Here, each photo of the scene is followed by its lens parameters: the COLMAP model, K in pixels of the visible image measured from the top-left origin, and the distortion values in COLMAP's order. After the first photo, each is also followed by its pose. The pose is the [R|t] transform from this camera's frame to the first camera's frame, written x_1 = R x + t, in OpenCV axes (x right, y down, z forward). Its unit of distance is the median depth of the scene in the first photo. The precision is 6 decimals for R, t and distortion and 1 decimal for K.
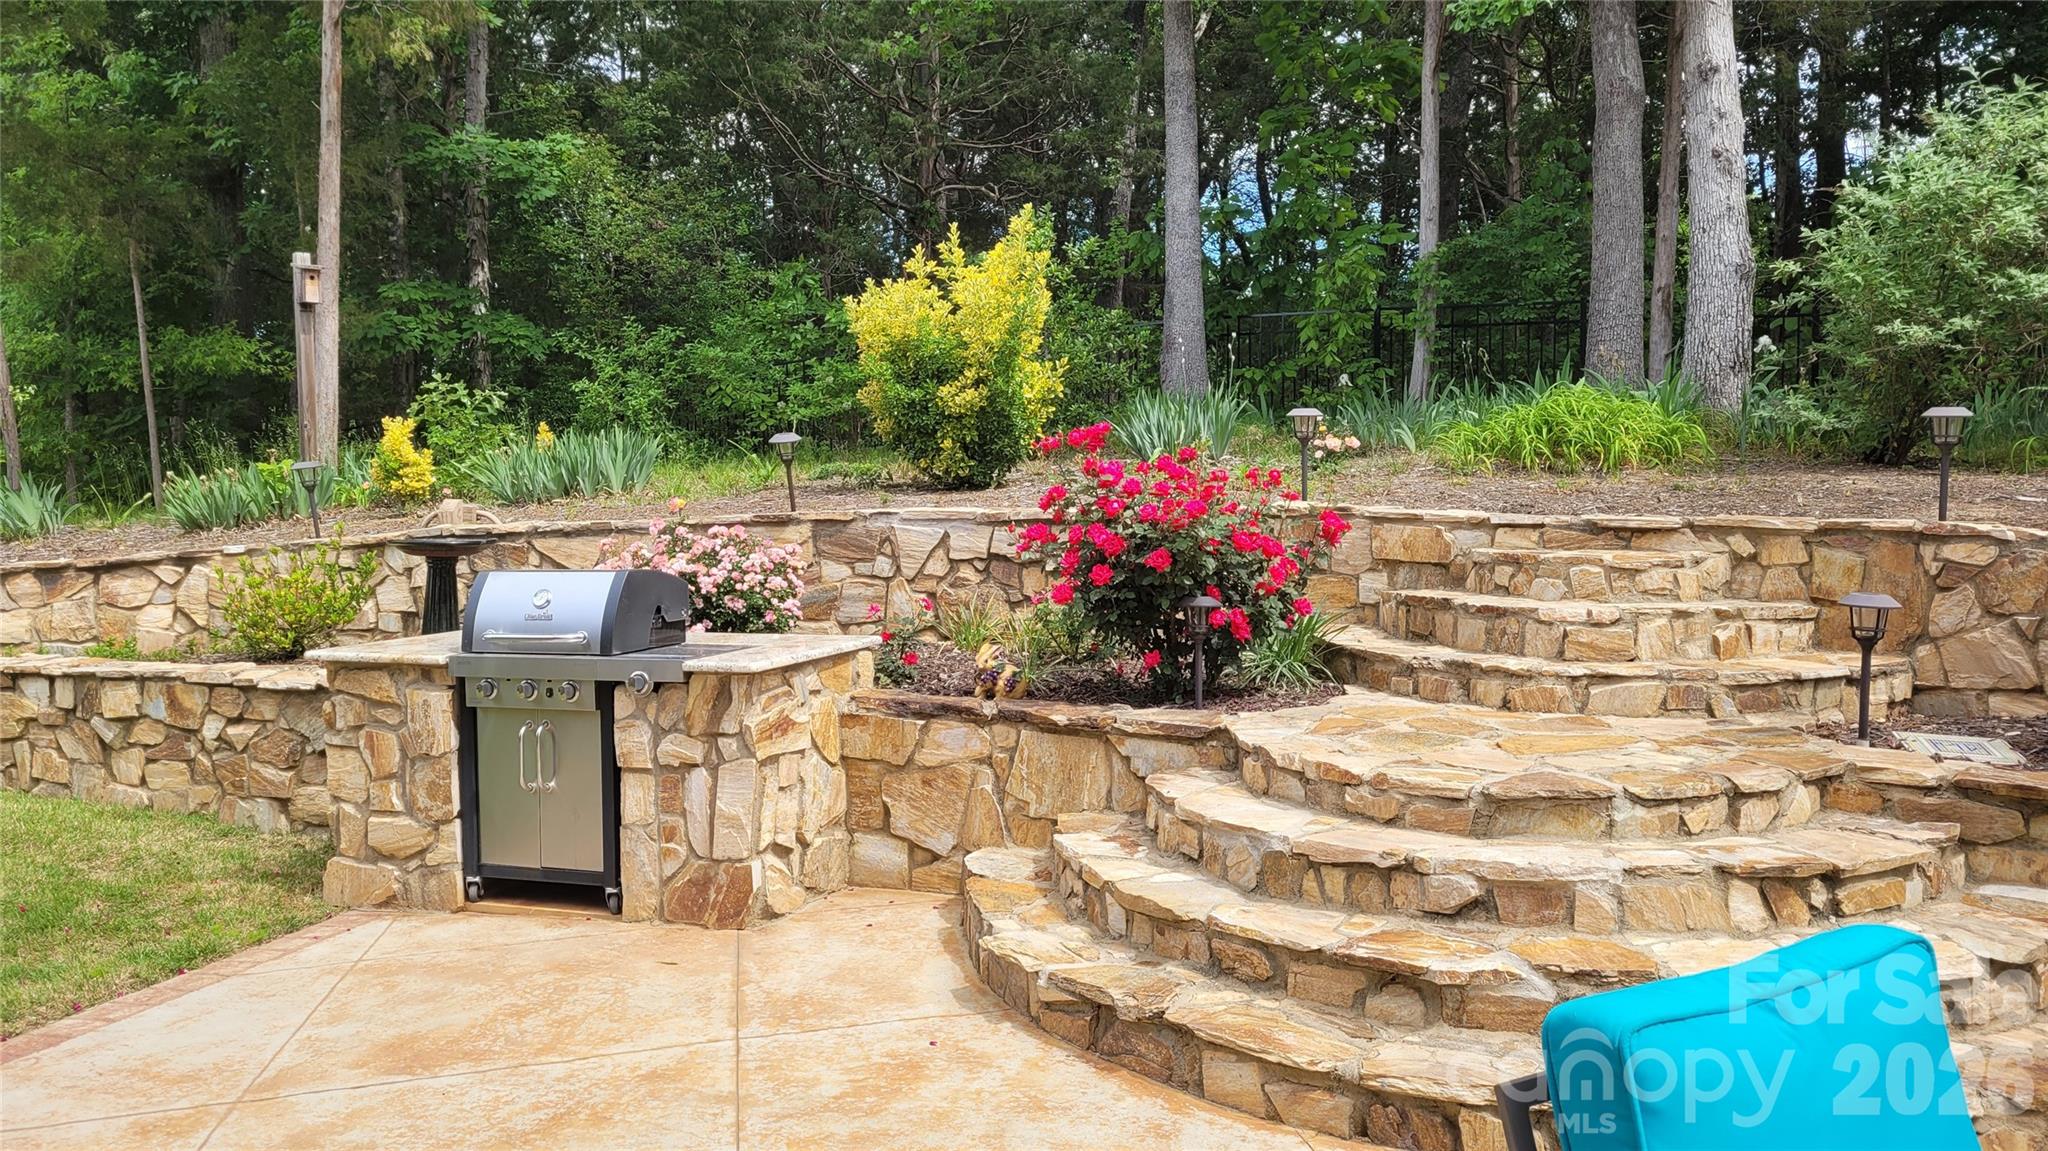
lens RADIAL K [[1552.1, 0, 1023.6], [0, 1552.1, 570.6], [0, 0, 1]] dist [0.041119, -0.005313]
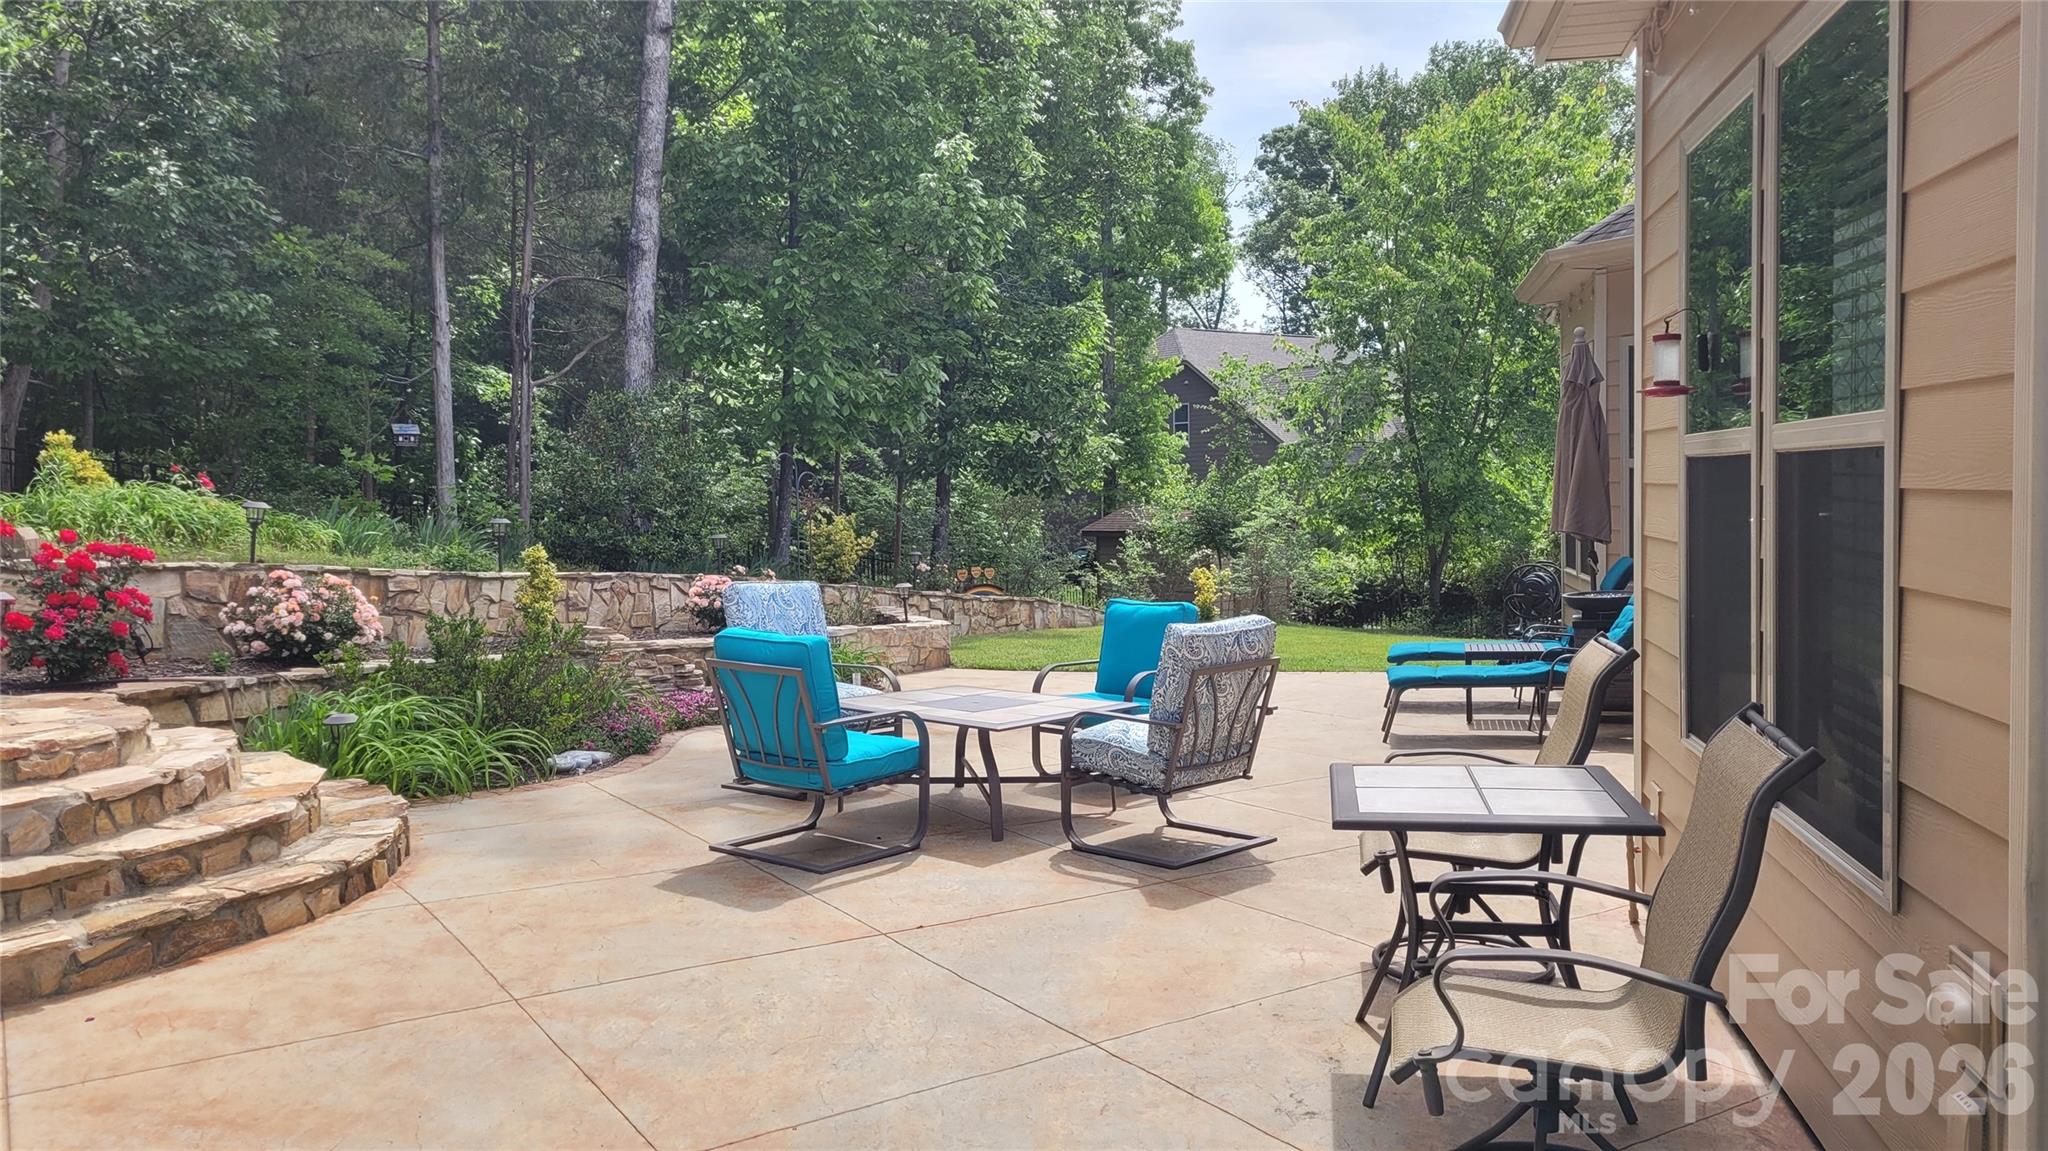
lens RADIAL K [[1552.1, 0, 1023.6], [0, 1552.1, 570.6], [0, 0, 1]] dist [0.041119, -0.005313]
pose [[-0.363197, -0.037072, 0.930974, -1.383440], [0.083343, 0.993910, 0.072092, -0.035471], [-0.927977, 0.103774, -0.357896, 0.800333]]
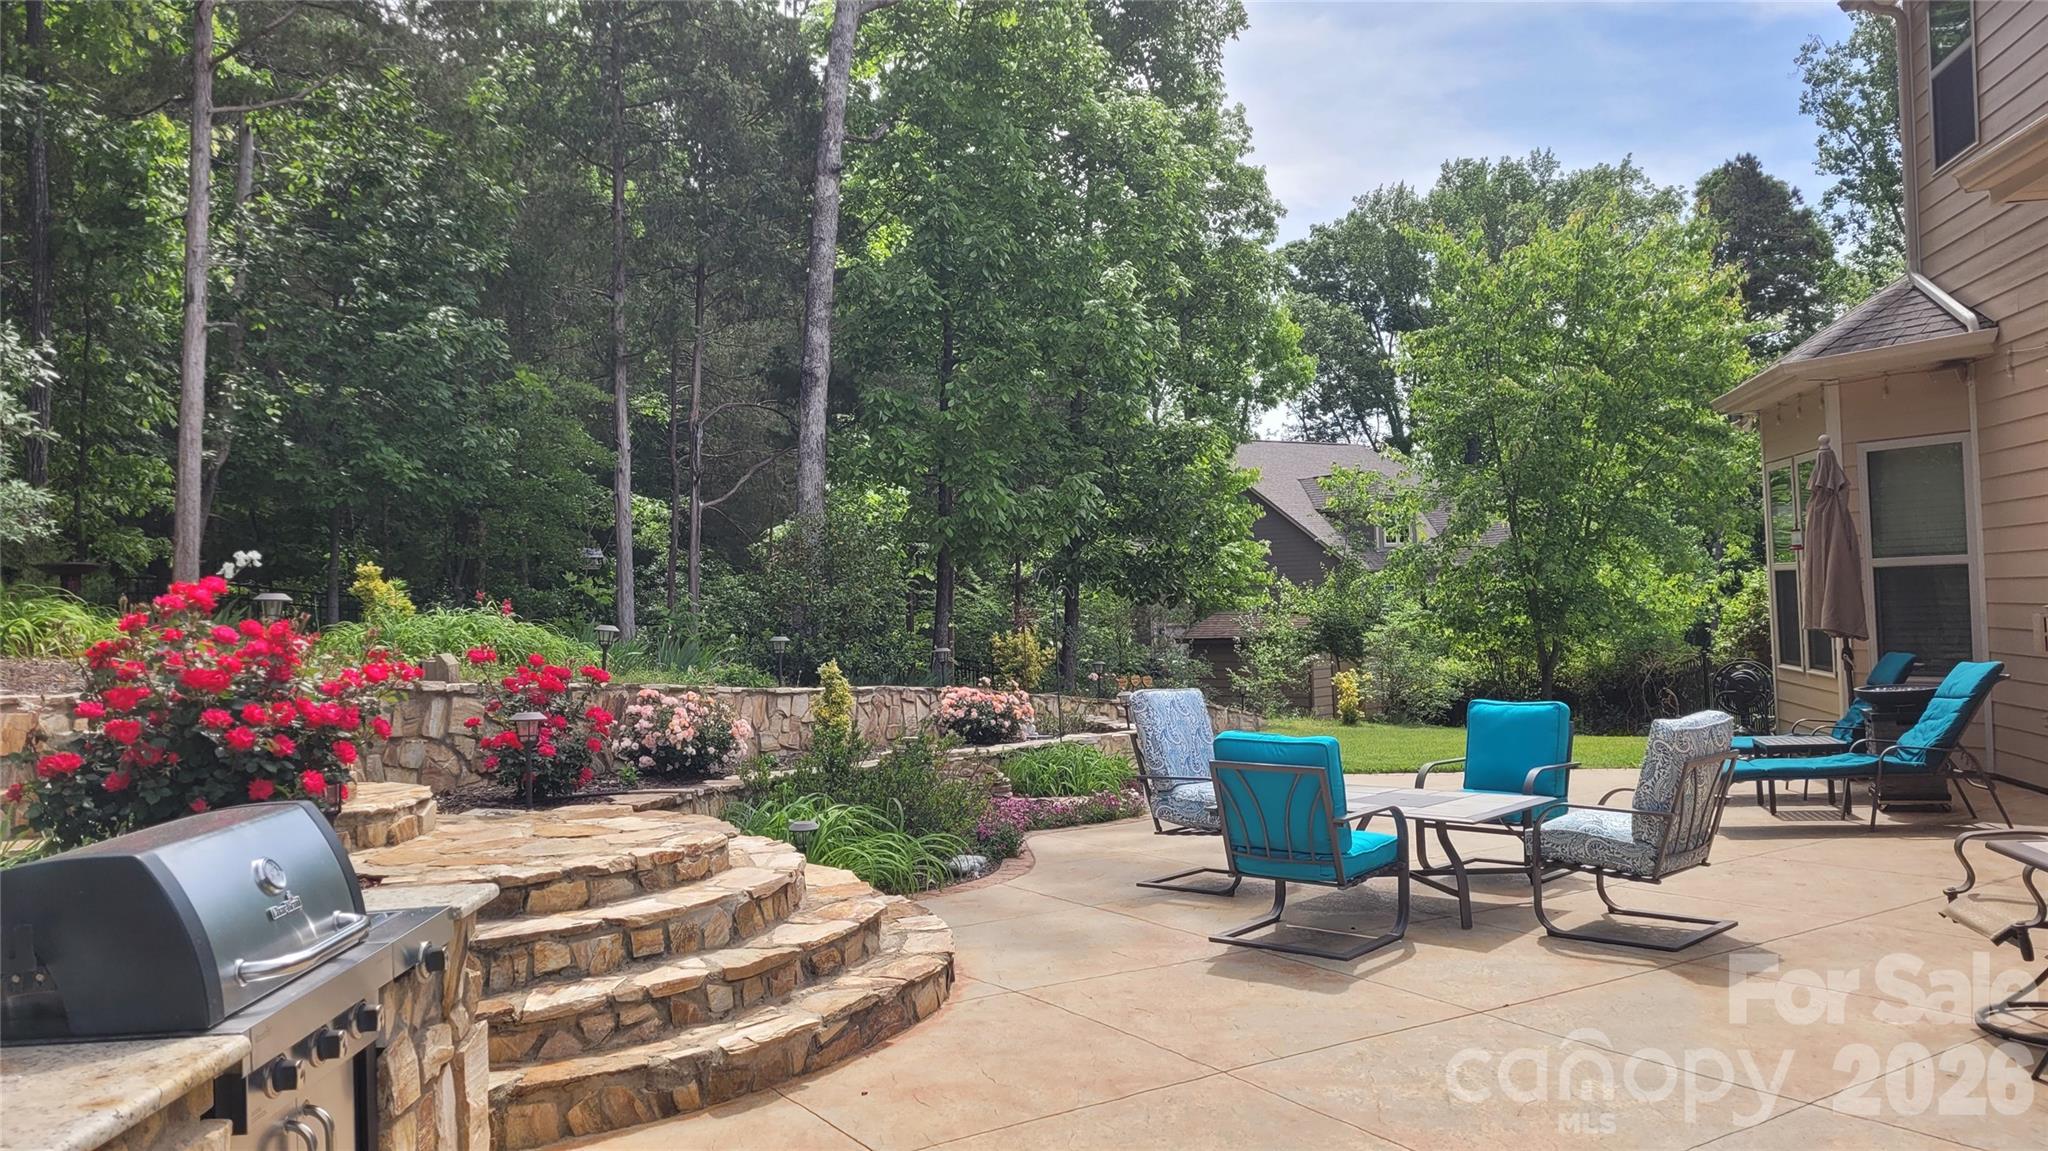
lens RADIAL K [[1552.1, 0, 1023.6], [0, 1552.1, 570.6], [0, 0, 1]] dist [0.041119, -0.005313]
pose [[-0.368849, 0.036190, 0.928784, -1.307872], [0.102961, 0.994683, 0.002131, -0.093567], [-0.923769, 0.096415, -0.370614, 1.368861]]
